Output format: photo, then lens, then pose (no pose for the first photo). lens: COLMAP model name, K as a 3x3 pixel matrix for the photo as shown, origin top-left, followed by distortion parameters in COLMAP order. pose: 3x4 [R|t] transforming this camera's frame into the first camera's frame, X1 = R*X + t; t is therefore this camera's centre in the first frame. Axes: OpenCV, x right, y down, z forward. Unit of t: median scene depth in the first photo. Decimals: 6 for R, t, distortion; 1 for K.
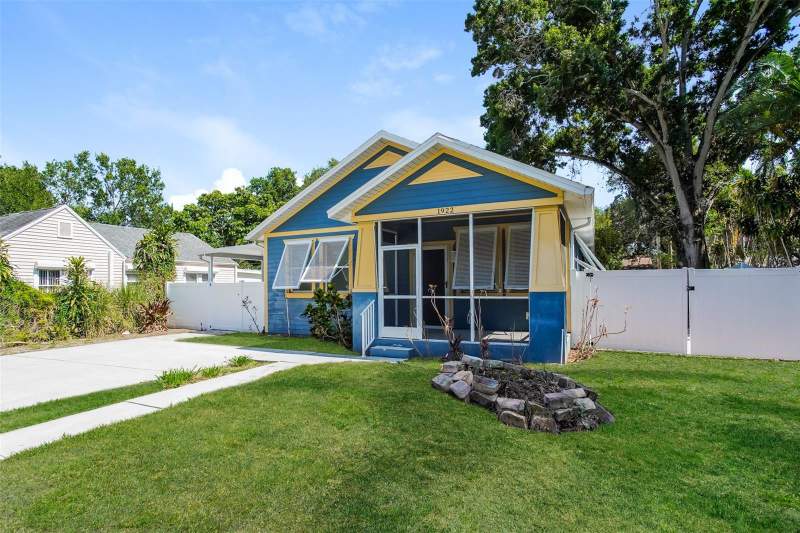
lens RADIAL K [[421.6, 0, 396.5], [0, 421.6, 269.3], [0, 0, 1]] dist [-0.020456, -0.000070]
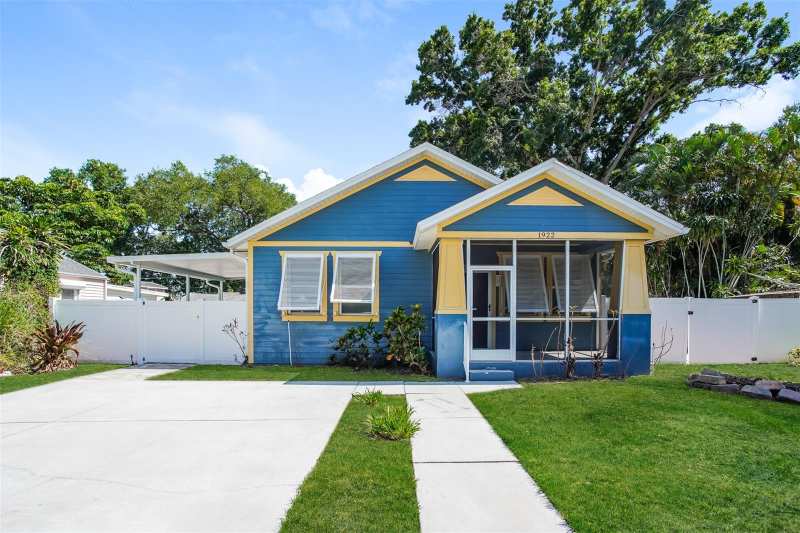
lens RADIAL K [[409.2, 0, 382.4], [0, 409.2, 305.6], [0, 0, 1]] dist [-0.015350, -0.000133]
pose [[0.891139, 0.018666, 0.453347, -0.633115], [-0.029192, 0.999442, 0.016230, 0.026218], [-0.452791, -0.027698, 0.891186, 0.263226]]
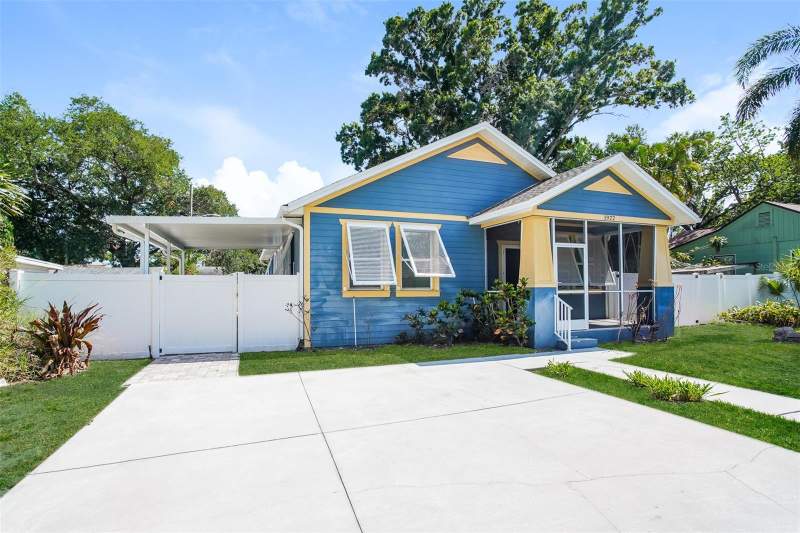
lens RADIAL K [[421.6, 0, 396.5], [0, 421.6, 269.3], [0, 0, 1]] dist [-0.020456, -0.000070]
pose [[0.665458, 0.039461, 0.745391, -1.052255], [-0.030670, 0.999204, -0.025516, 0.048141], [-0.745805, -0.005882, 0.666139, 0.607845]]
